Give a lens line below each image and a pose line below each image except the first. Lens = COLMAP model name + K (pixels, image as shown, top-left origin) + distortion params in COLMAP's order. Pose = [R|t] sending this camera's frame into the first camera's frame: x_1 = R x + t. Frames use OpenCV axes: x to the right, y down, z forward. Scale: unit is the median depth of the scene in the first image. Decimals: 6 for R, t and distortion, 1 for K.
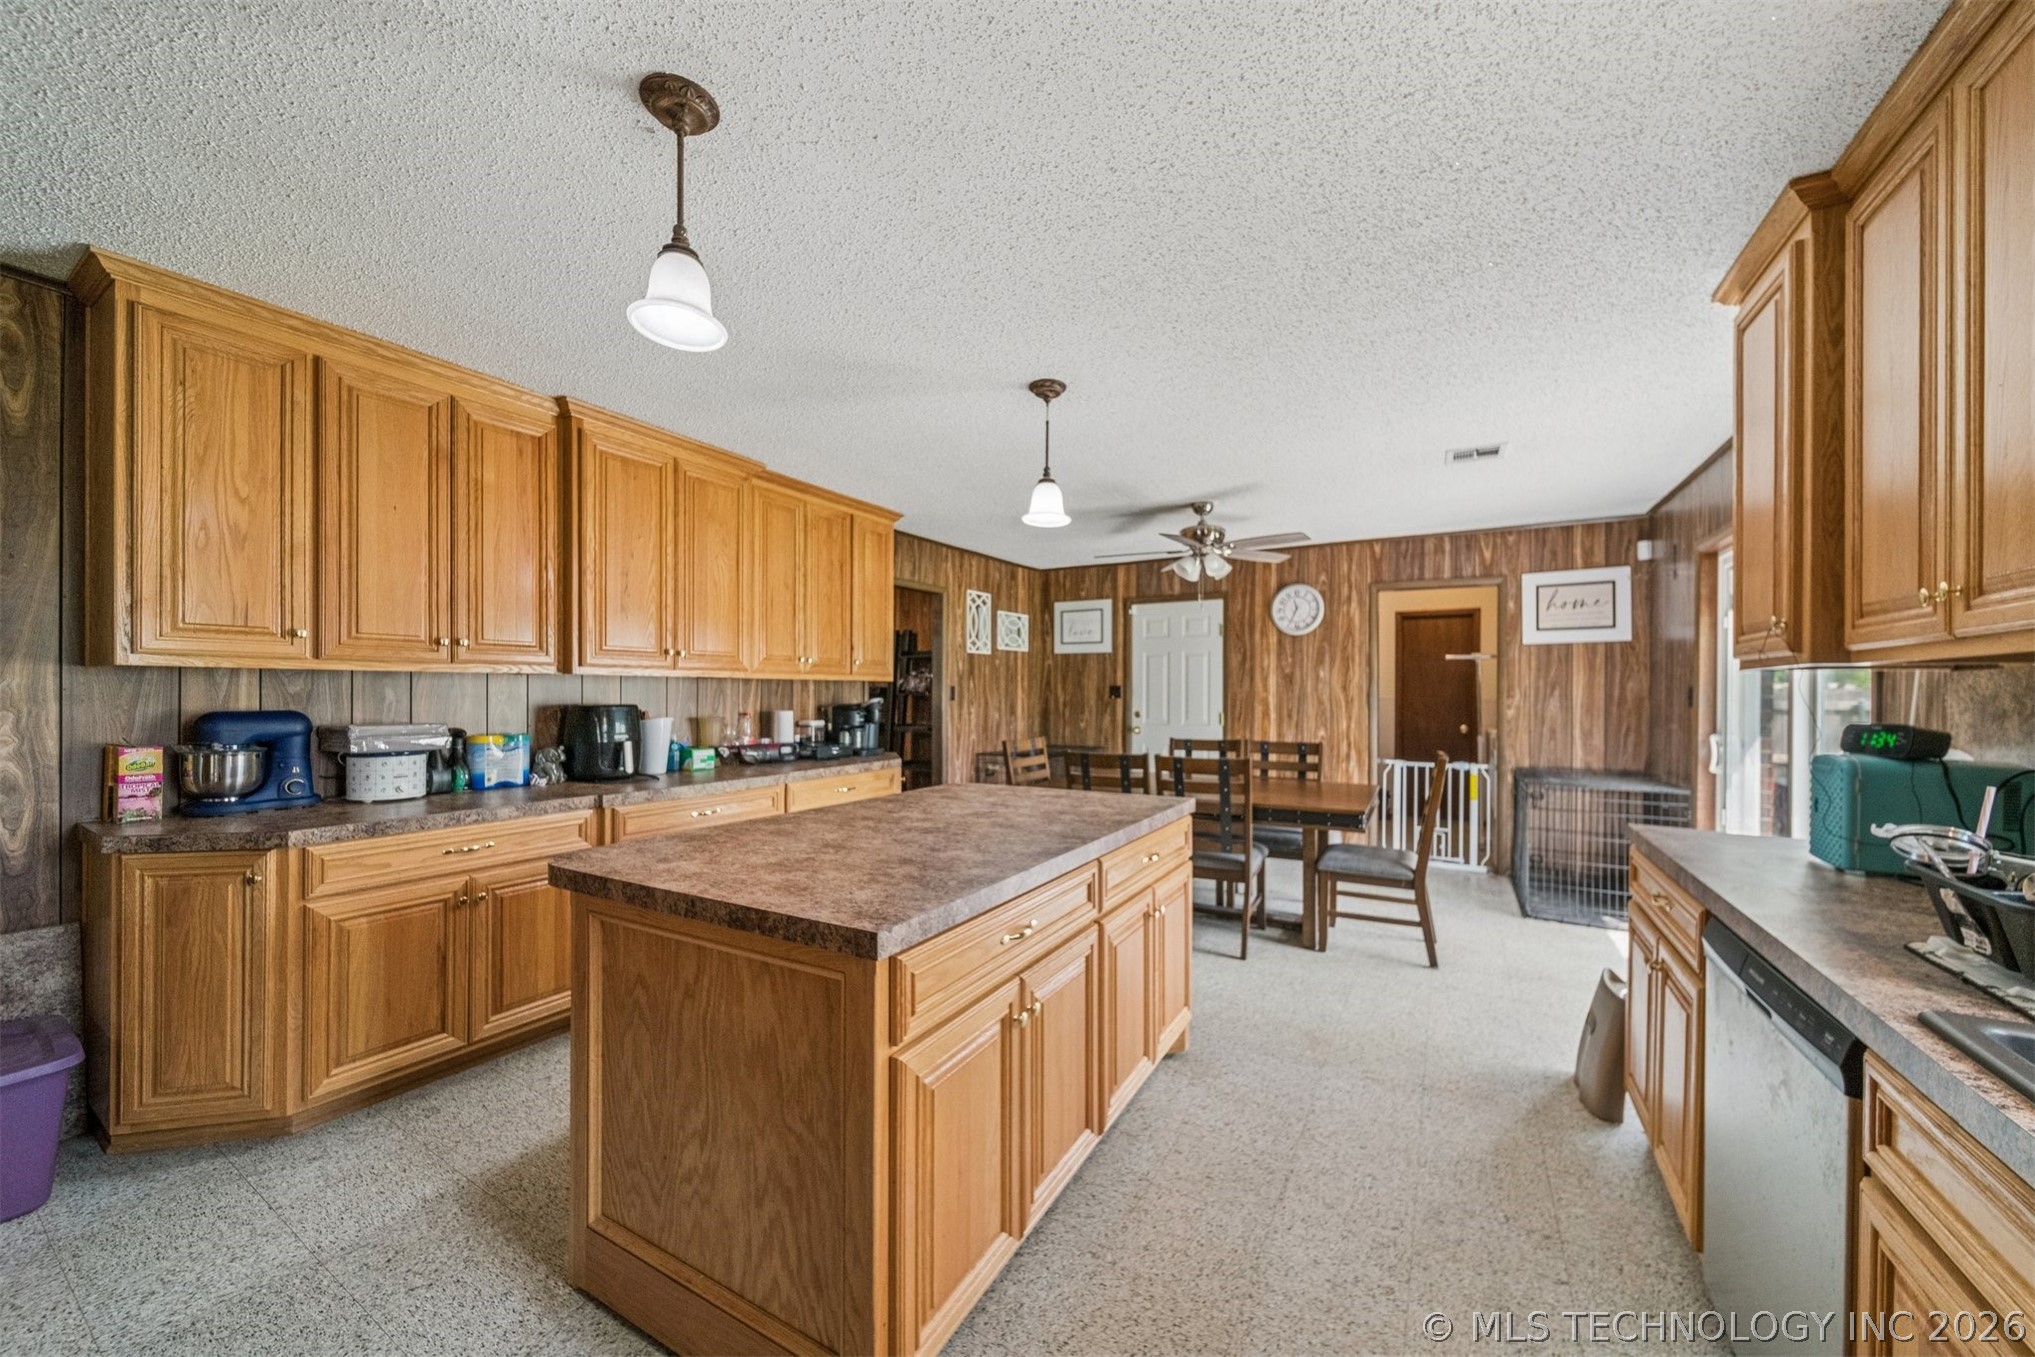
lens RADIAL K [[721.2, 0, 1030.8], [0, 721.2, 689.2], [0, 0, 1]] dist [0.000631, -0.000112]
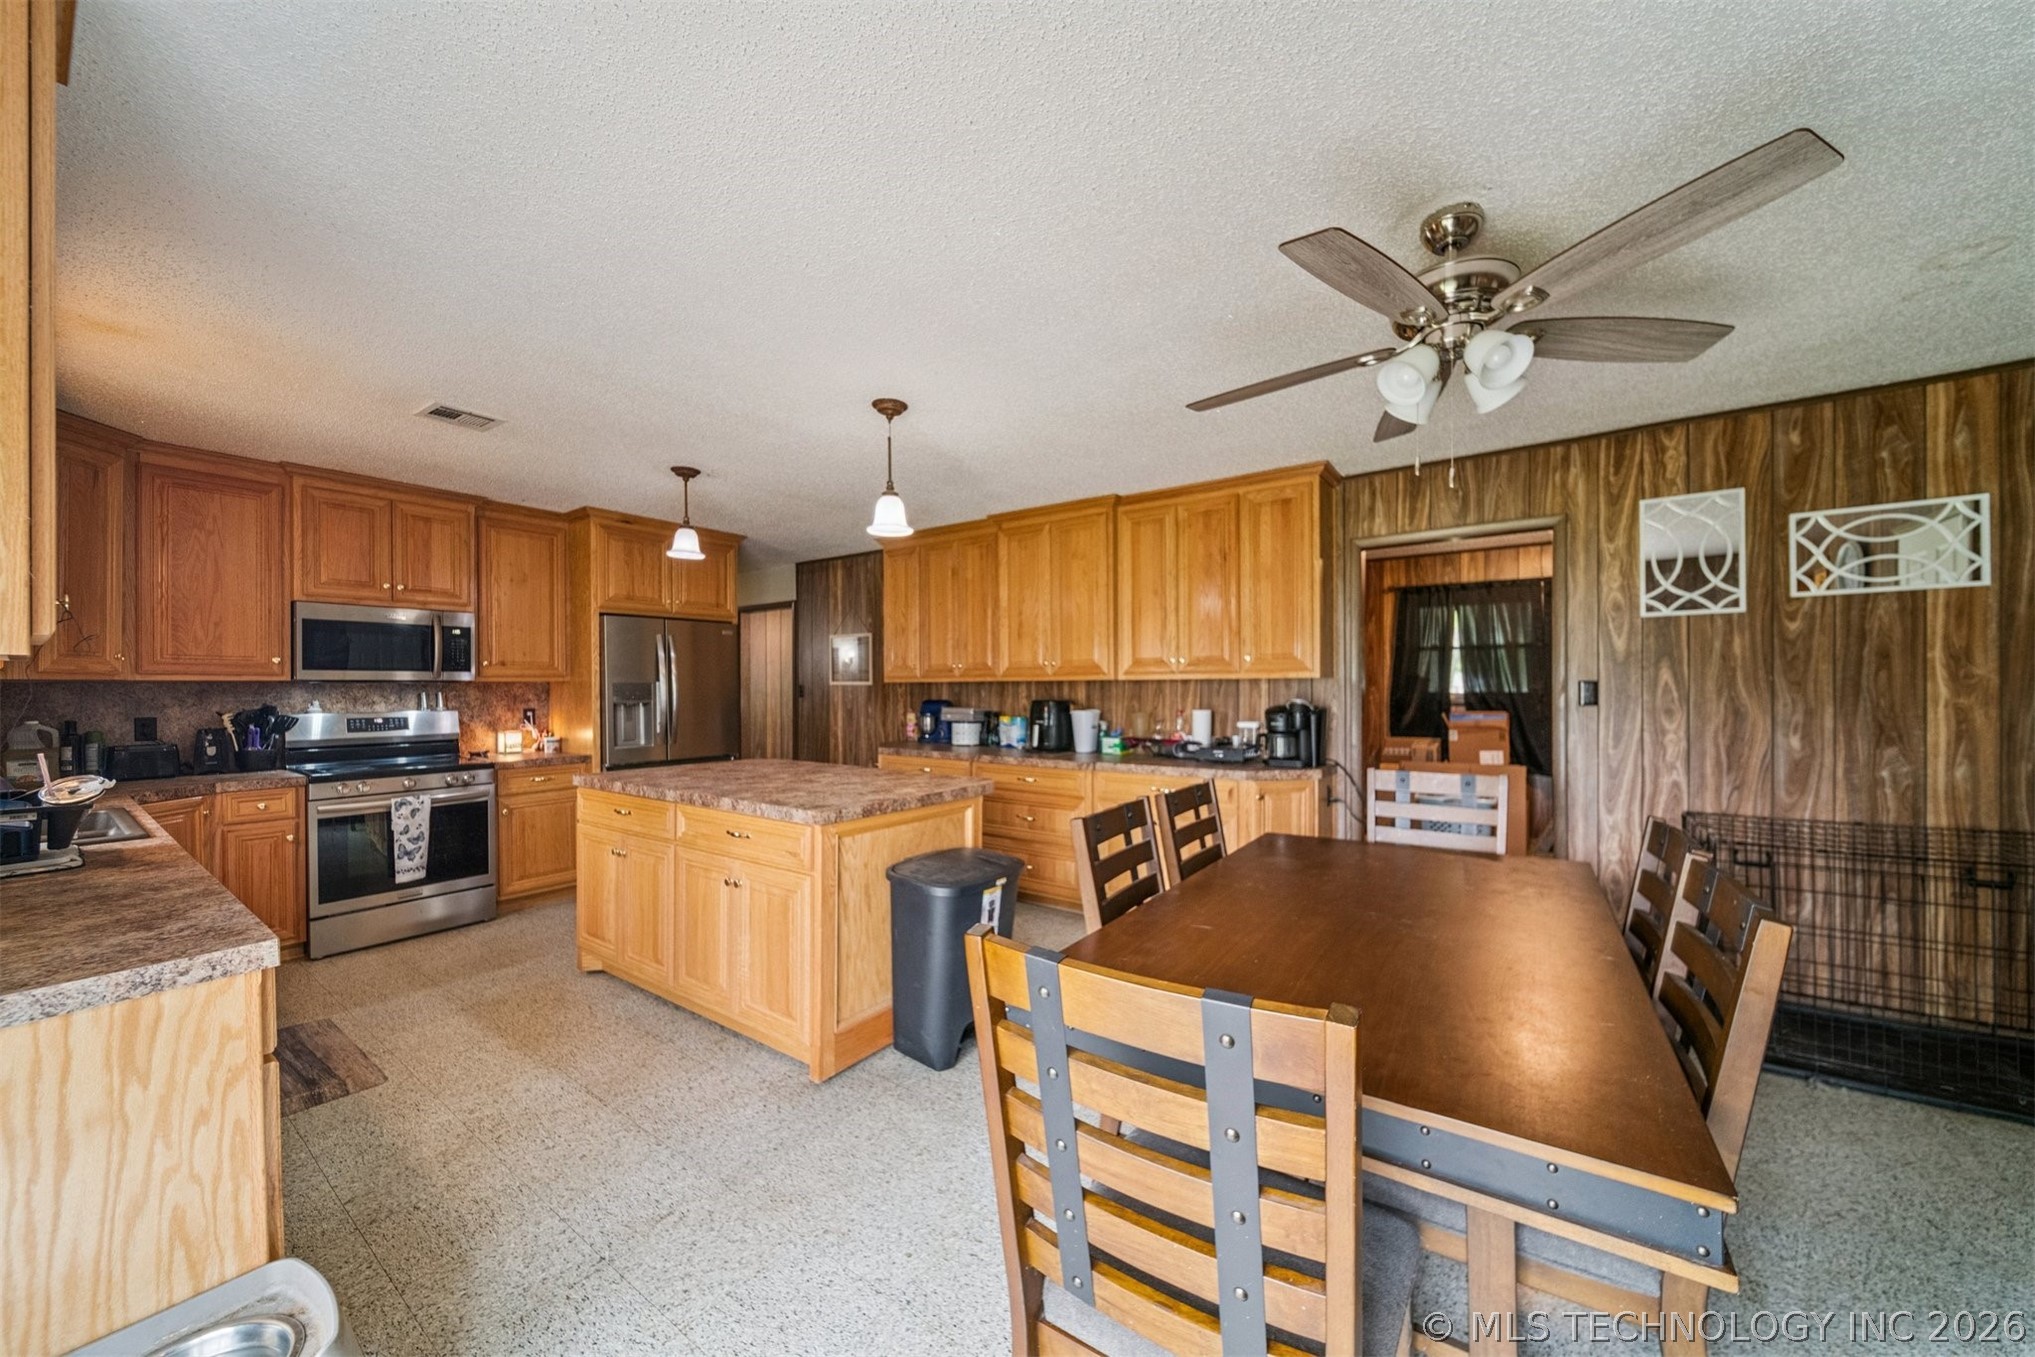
lens RADIAL K [[721.2, 0, 1030.8], [0, 721.2, 689.2], [0, 0, 1]] dist [0.000631, -0.000112]
pose [[-0.089604, -0.003855, -0.995970, 0.515473], [0.005666, 0.999974, -0.004380, 0.002304], [0.995961, -0.006035, -0.089579, 0.631703]]
